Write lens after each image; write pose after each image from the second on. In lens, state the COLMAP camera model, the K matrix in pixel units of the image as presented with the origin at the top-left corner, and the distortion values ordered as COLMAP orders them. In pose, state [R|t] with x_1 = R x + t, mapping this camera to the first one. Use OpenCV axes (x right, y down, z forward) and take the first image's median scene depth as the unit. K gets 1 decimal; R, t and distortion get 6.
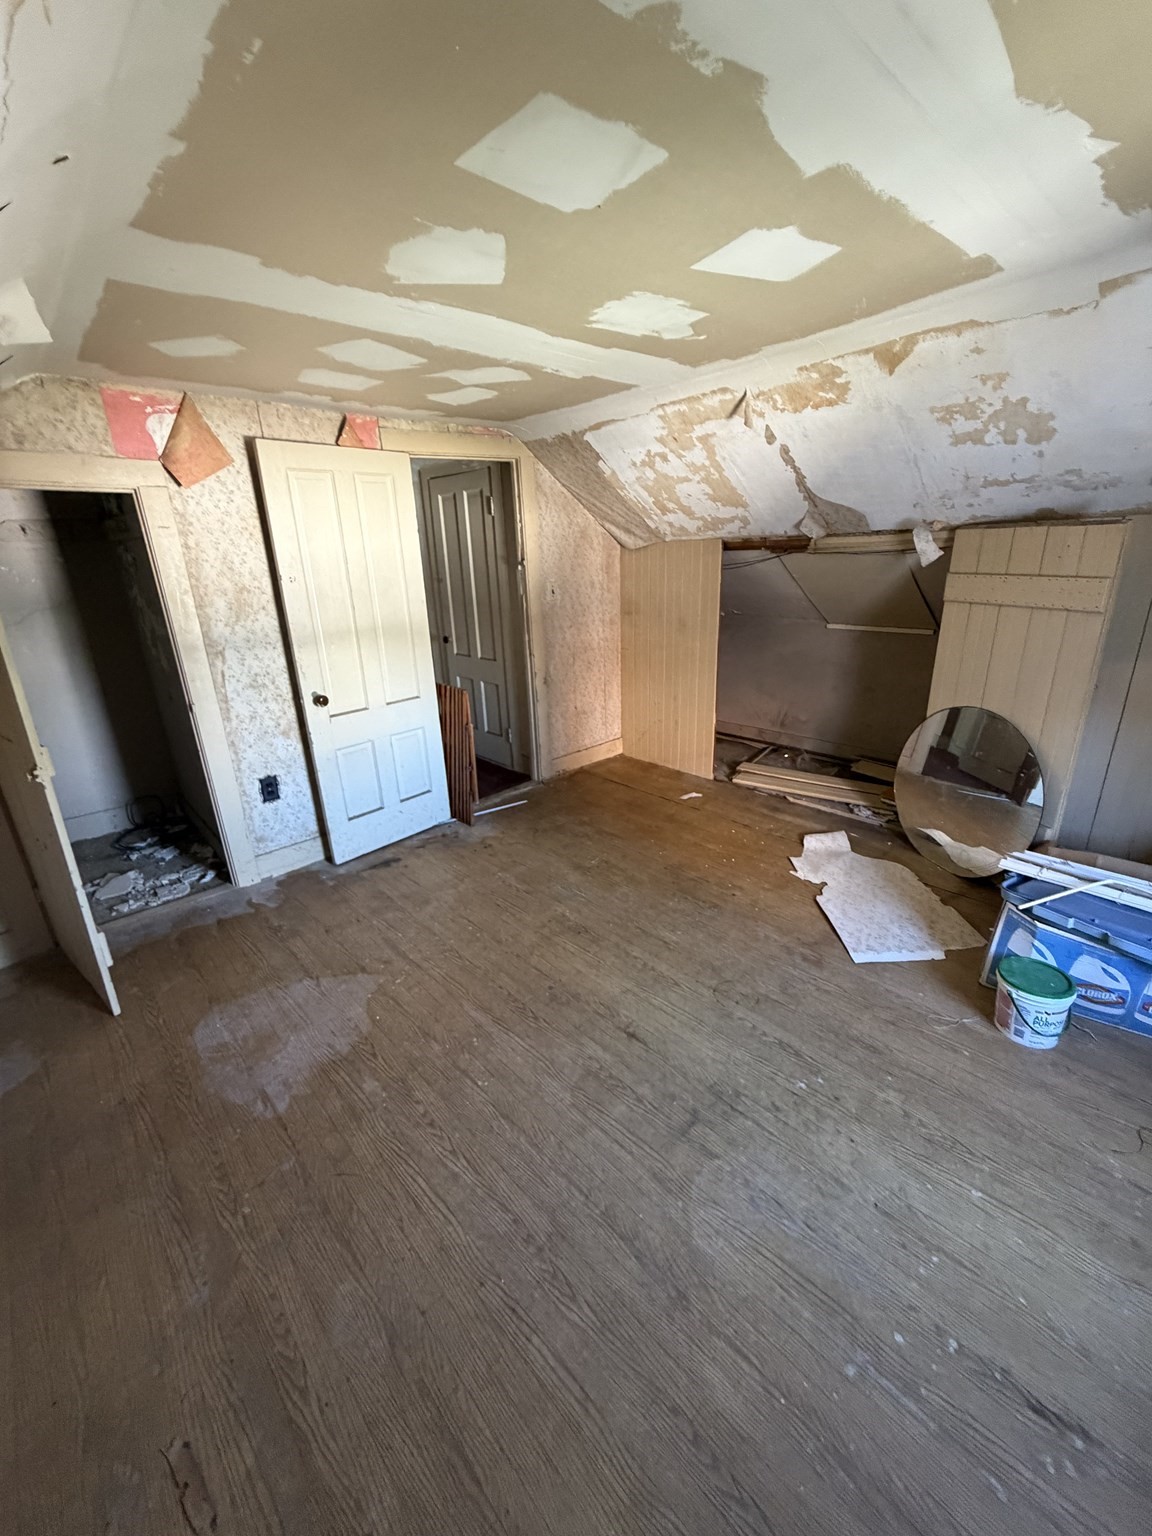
lens RADIAL K [[611.5, 0, 573.4], [0, 611.5, 765.0], [0, 0, 1]] dist [0.001077, -0.000277]
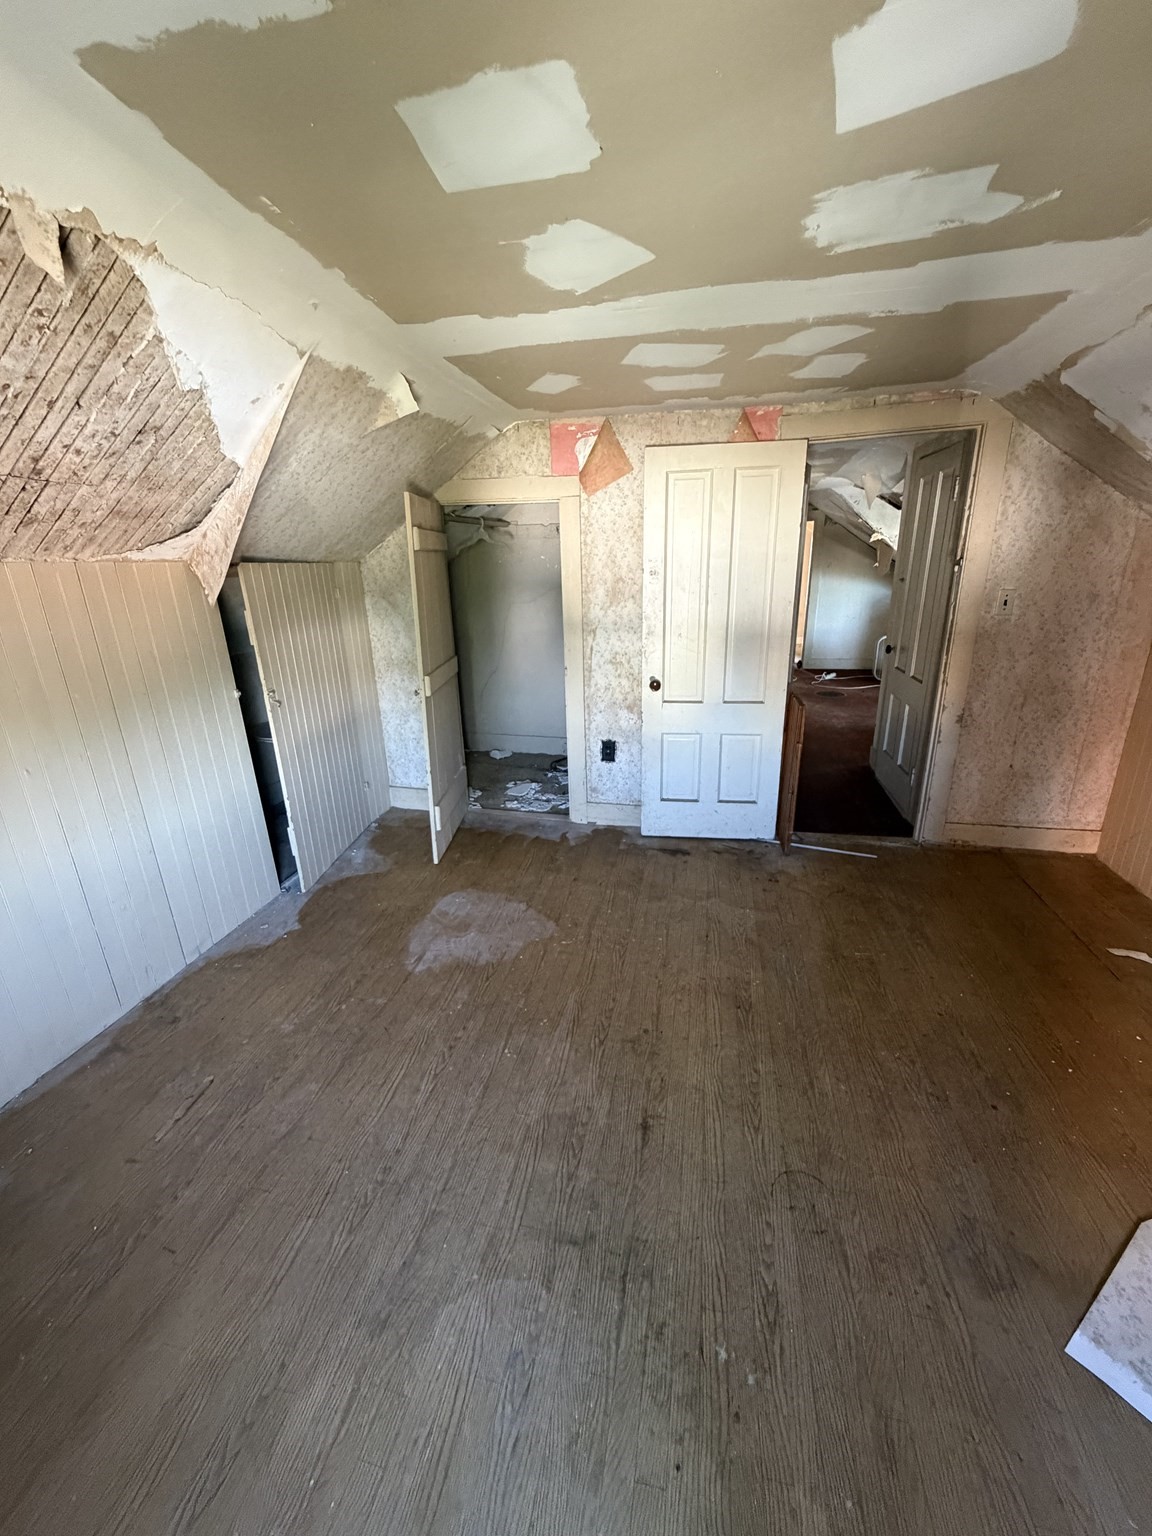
lens RADIAL K [[611.5, 0, 574.8], [0, 611.5, 764.7], [0, 0, 1]] dist [0.001077, -0.000277]
pose [[0.576971, 0.280019, -0.767264, 0.418374], [-0.268320, 0.952239, 0.145755, -0.101145], [0.771433, 0.121776, 0.624549, 0.254906]]
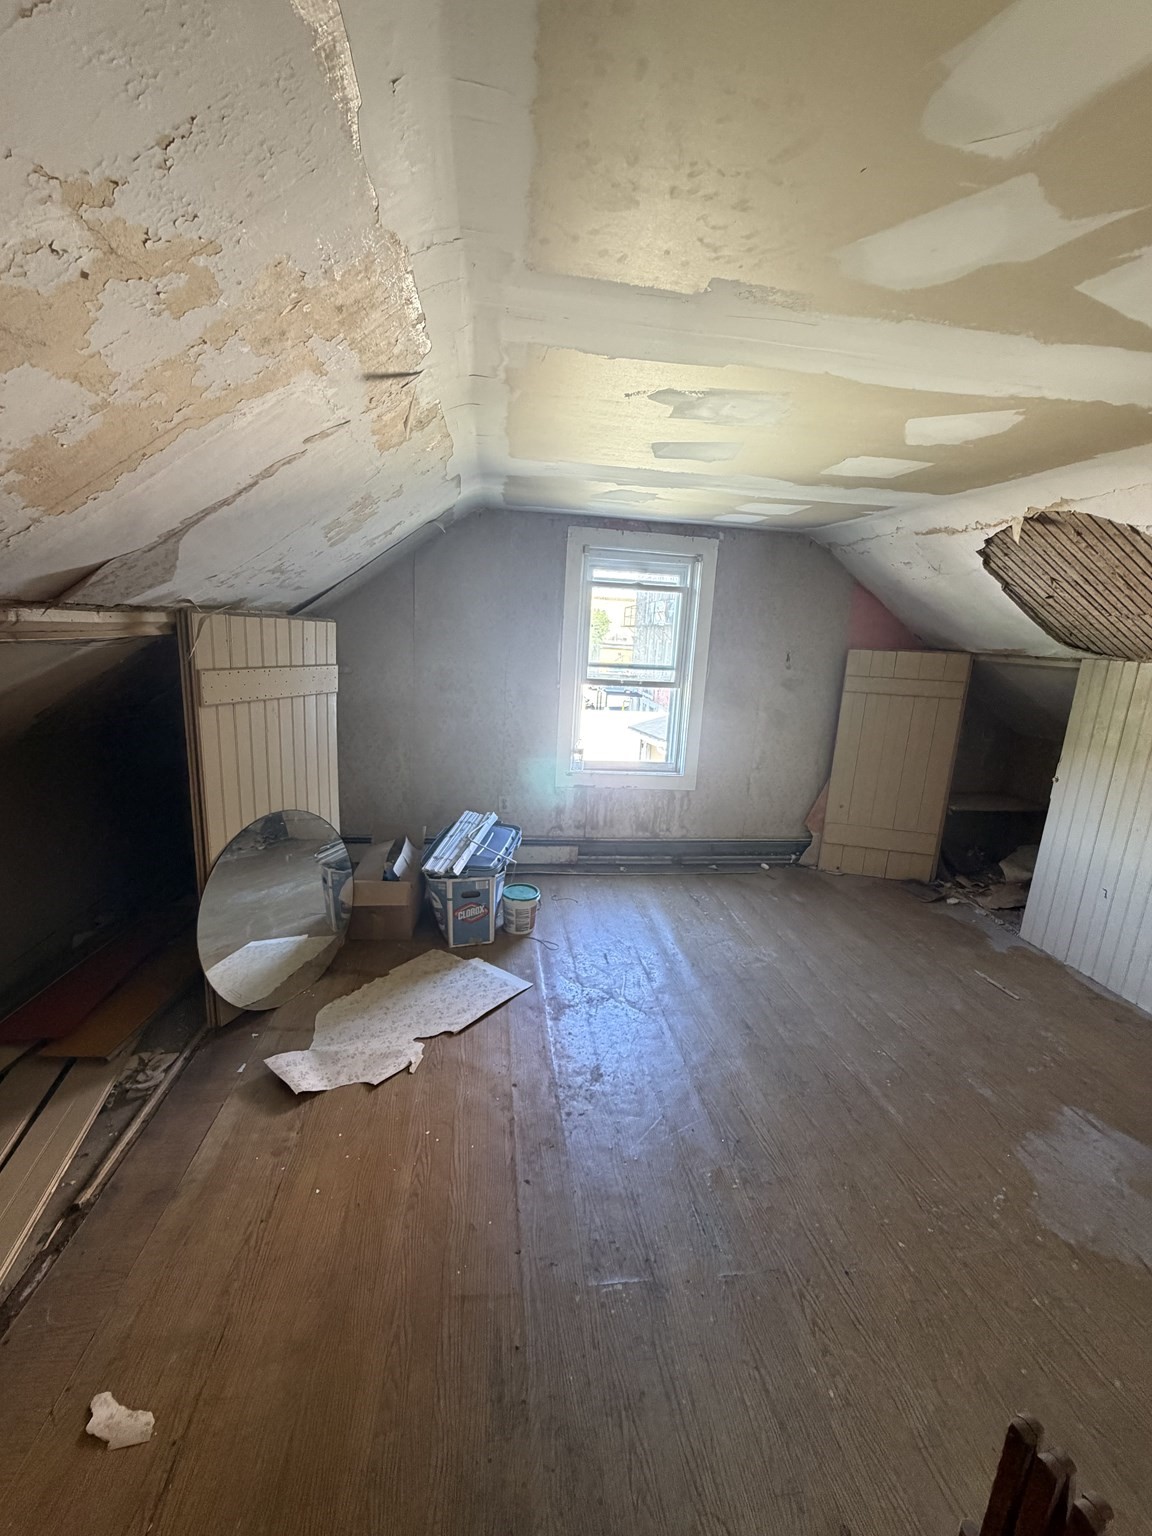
lens RADIAL K [[611.5, 0, 574.1], [0, 611.5, 762.3], [0, 0, 1]] dist [0.001077, -0.000277]
pose [[-0.823764, -0.122173, 0.553613, -0.177616], [0.168655, 0.879485, 0.445041, -0.488337], [-0.541266, 0.459978, -0.703883, 1.382114]]
